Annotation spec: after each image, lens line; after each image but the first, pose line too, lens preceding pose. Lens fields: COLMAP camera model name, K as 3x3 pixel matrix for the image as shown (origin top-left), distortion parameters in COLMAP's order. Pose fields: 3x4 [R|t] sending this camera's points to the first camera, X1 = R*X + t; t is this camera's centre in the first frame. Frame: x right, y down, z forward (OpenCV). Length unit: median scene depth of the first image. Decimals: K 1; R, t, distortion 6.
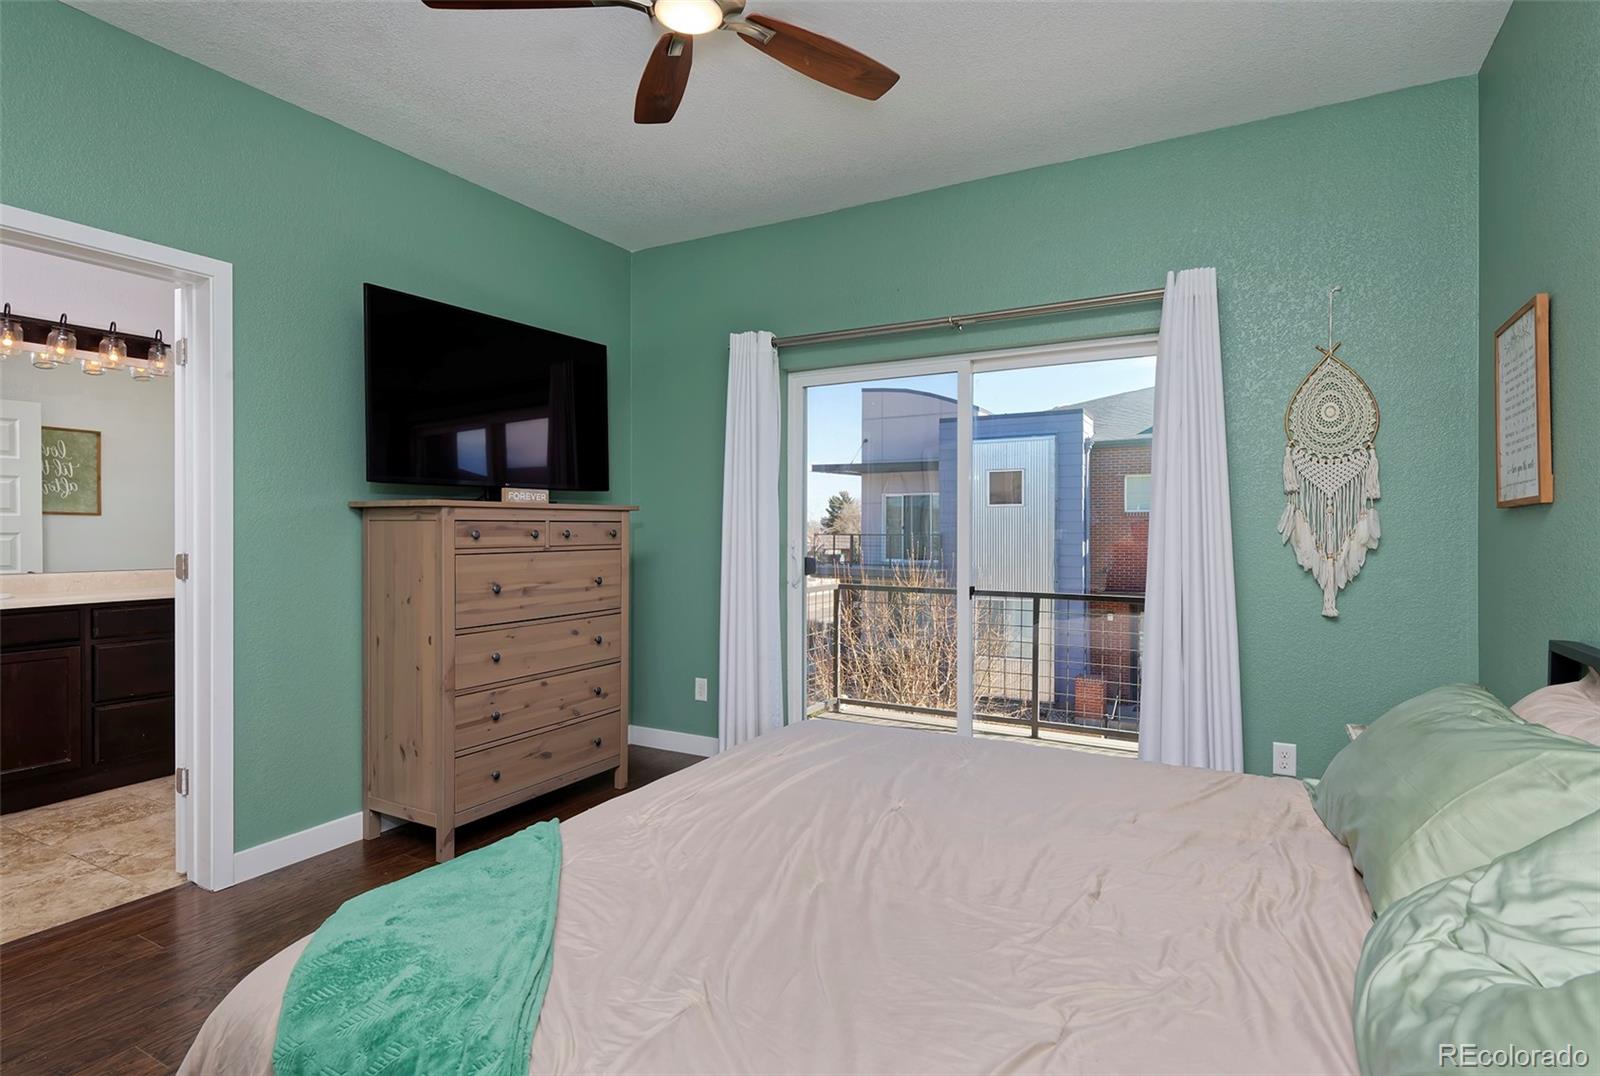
lens RADIAL K [[816.0, 0, 800.0], [0, 816.0, 538.0], [0, 0, 1]] dist [-0.000455, -0.000149]
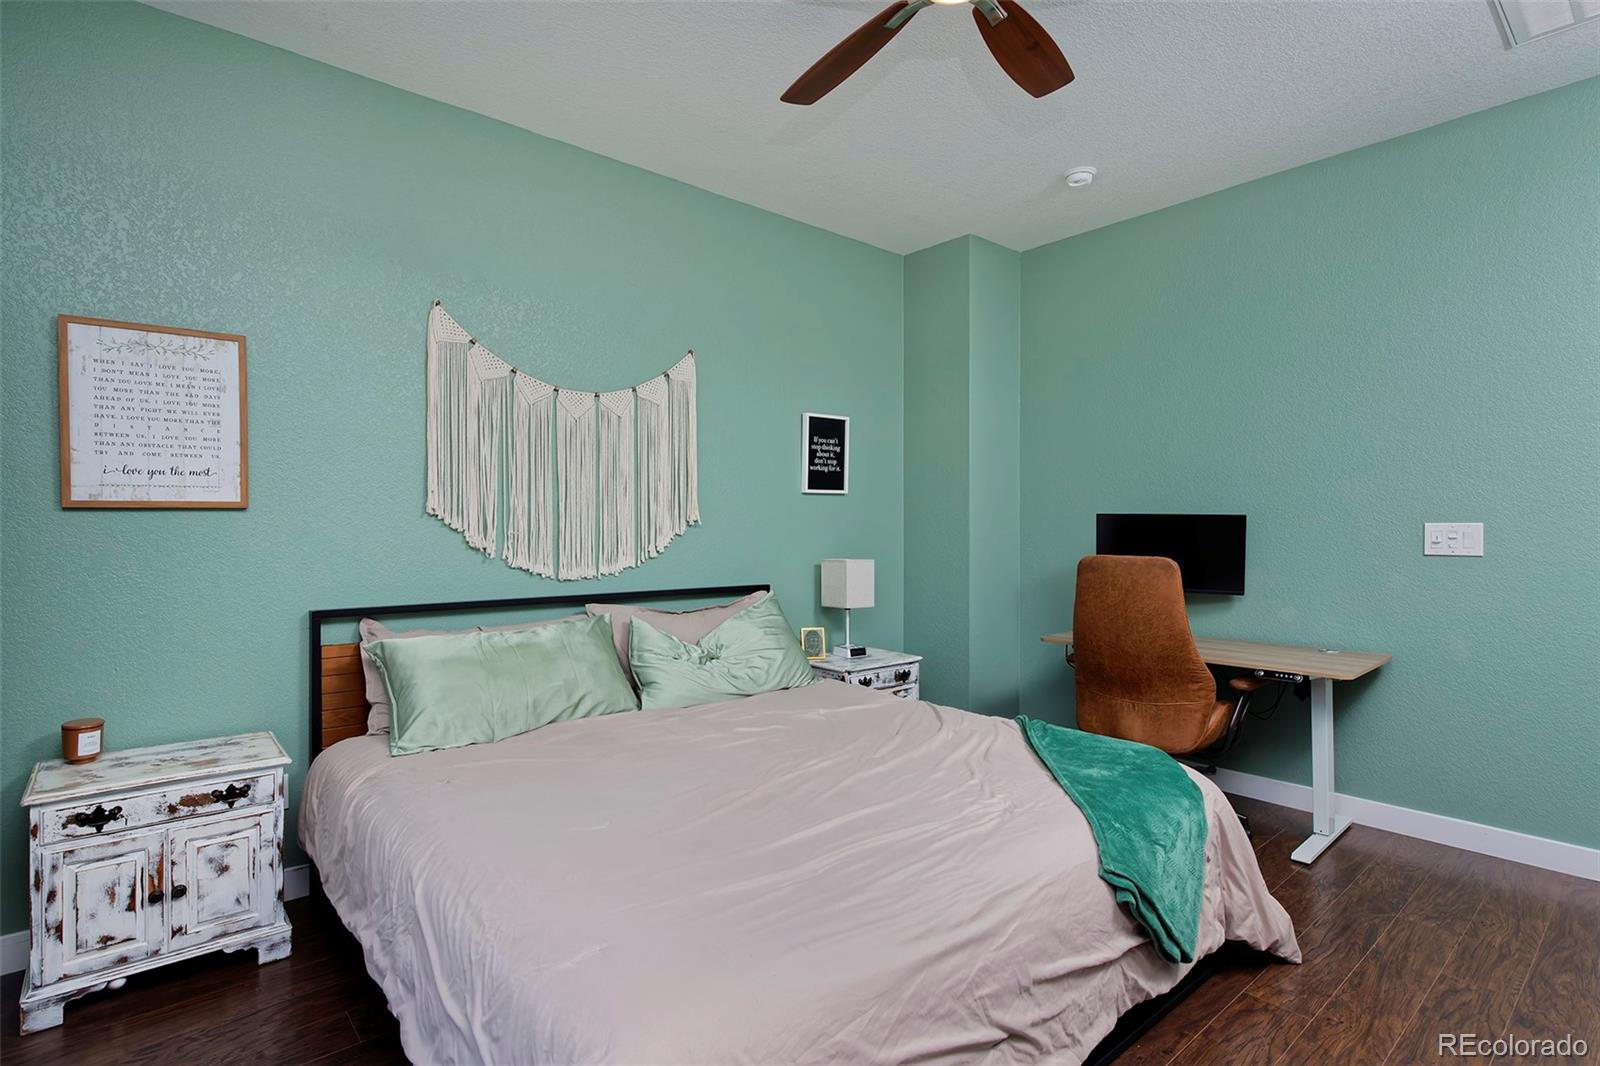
lens RADIAL K [[787.7, 0, 777.3], [0, 787.7, 532.5], [0, 0, 1]] dist [-0.001942, -0.000738]
pose [[-0.937696, 0.000631, 0.347456, -0.173433], [0.005029, 0.999918, 0.011754, -0.012742], [-0.347420, 0.012769, -0.937623, 1.292284]]
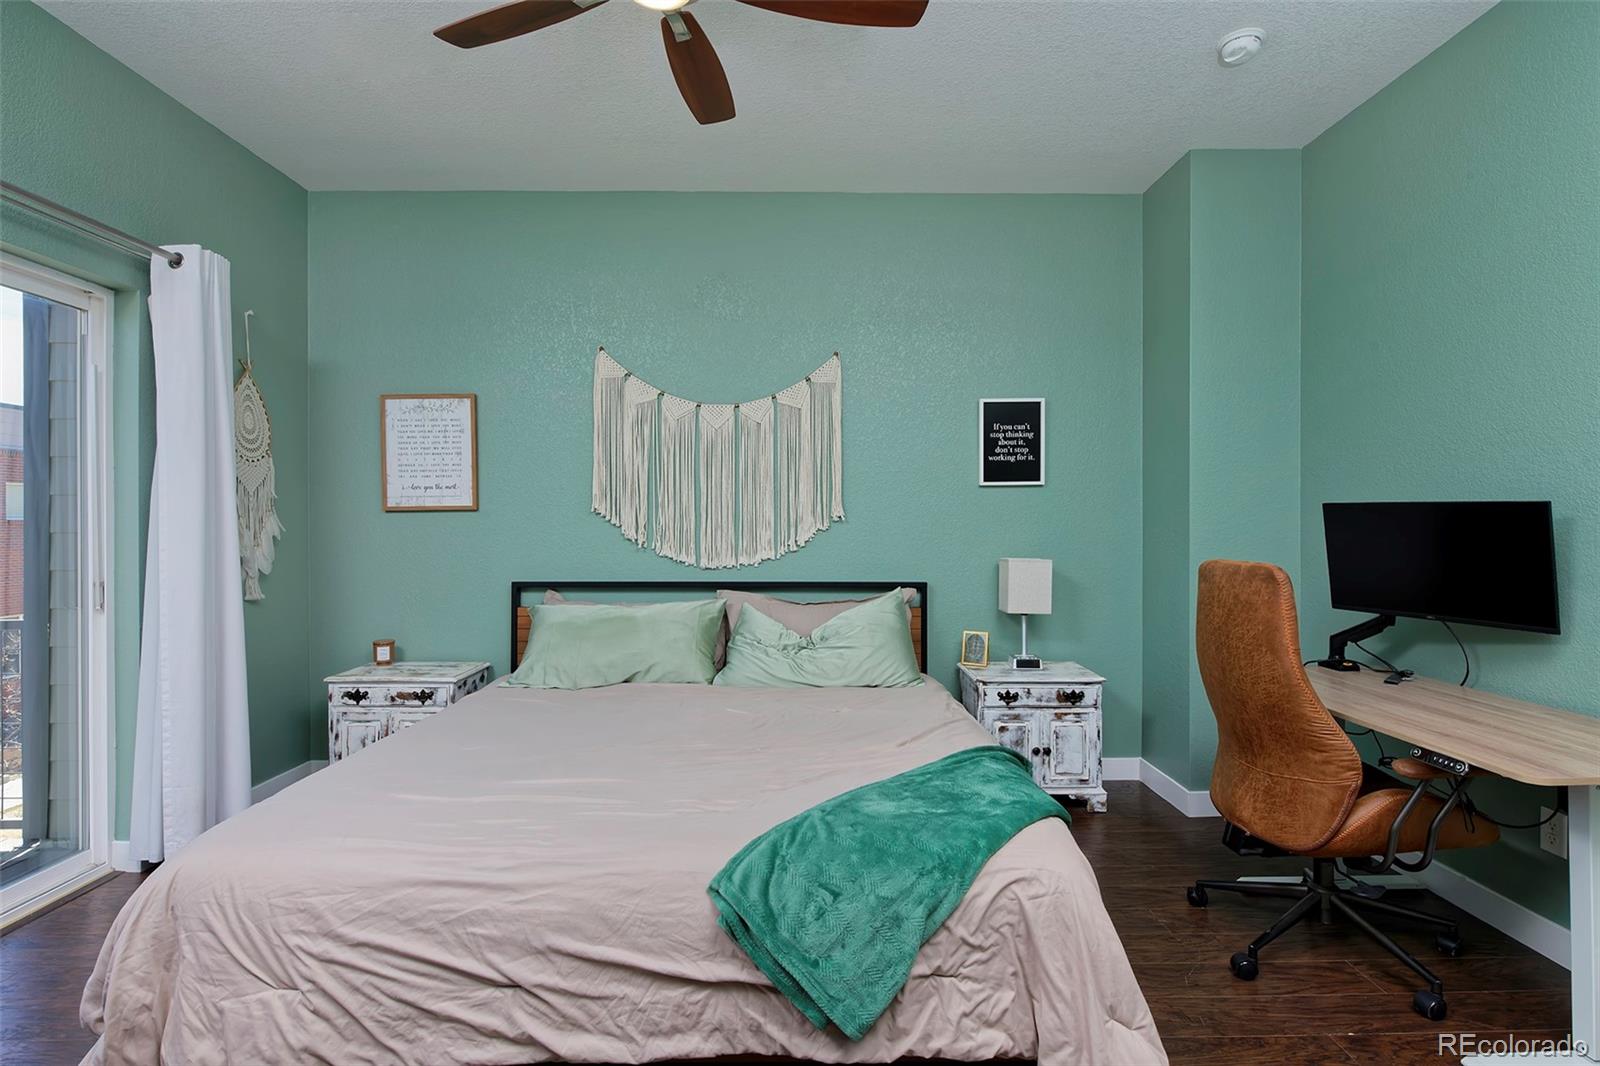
lens RADIAL K [[798.5, 0, 800.0], [0, 798.5, 533.0], [0, 0, 1]] dist [-0.001854, -0.000722]
pose [[-0.503223, -0.005548, 0.864139, -0.690690], [0.006840, 0.999922, 0.010403, -0.004970], [-0.864129, 0.011146, -0.503146, 0.898729]]
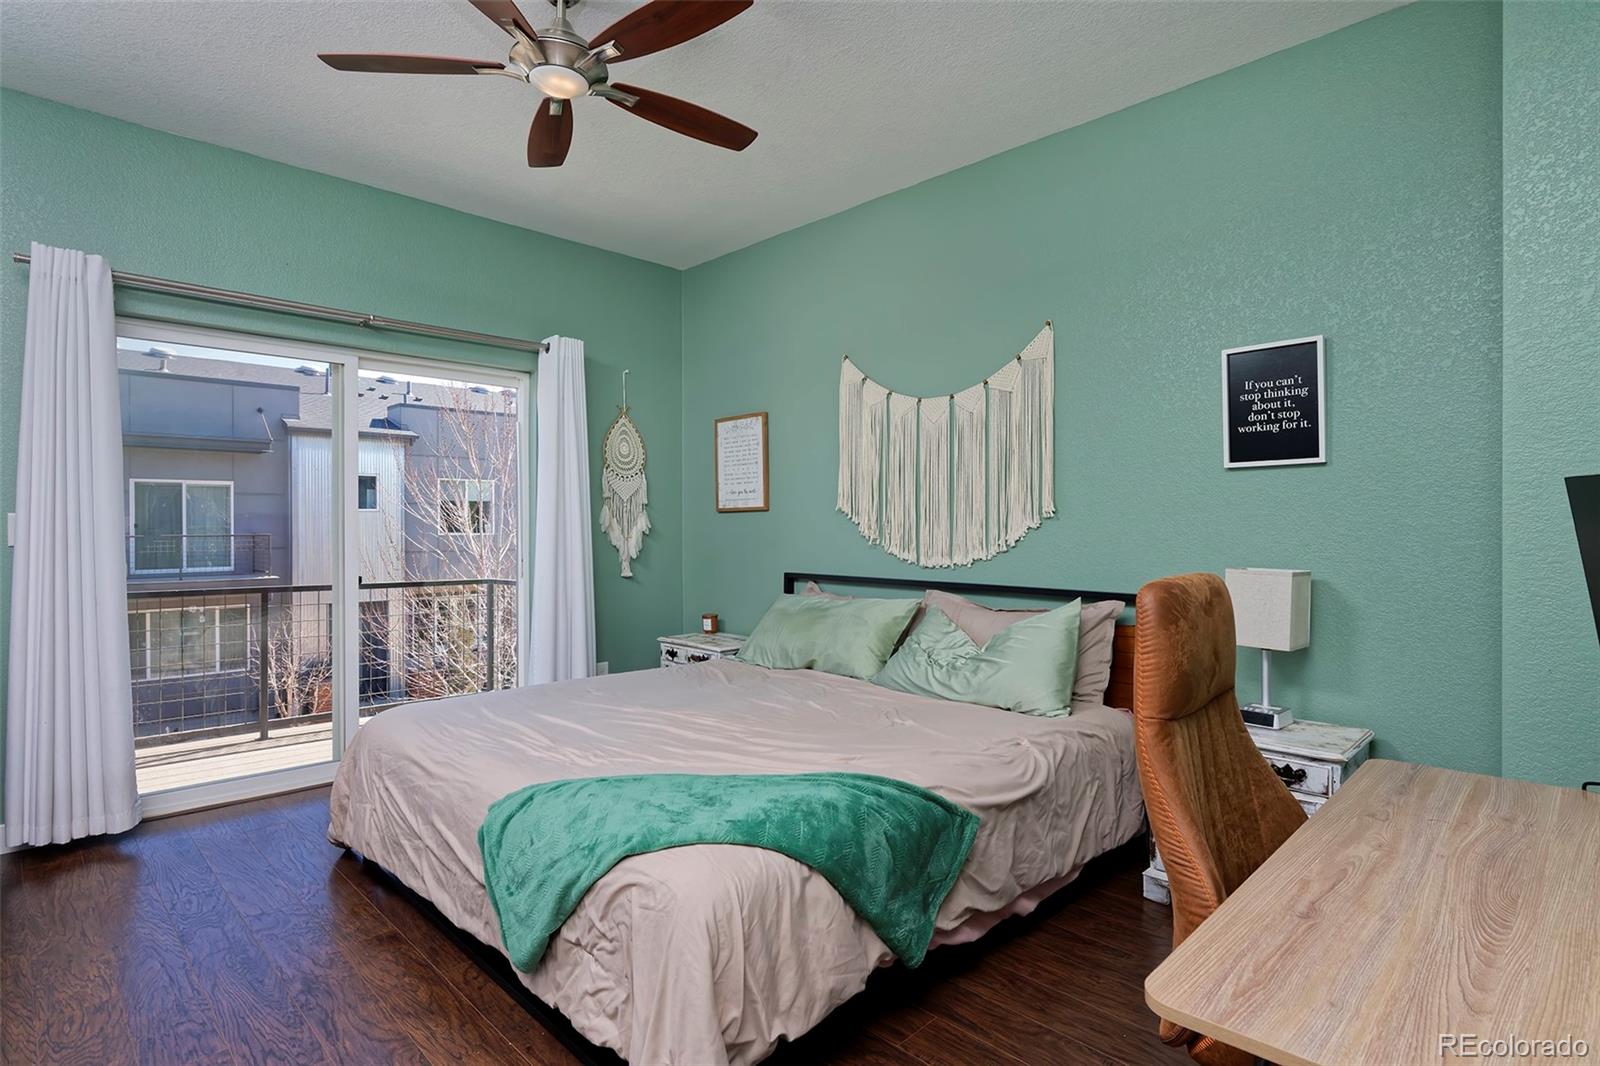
lens RADIAL K [[818.9, 0, 798.0], [0, 818.9, 530.1], [0, 0, 1]] dist [-0.000970, 0.000057]
pose [[0.270131, -0.004715, 0.962812, -0.792651], [0.006286, 0.999975, 0.003133, 0.001100], [-0.962803, 0.005206, 0.270154, 0.246016]]
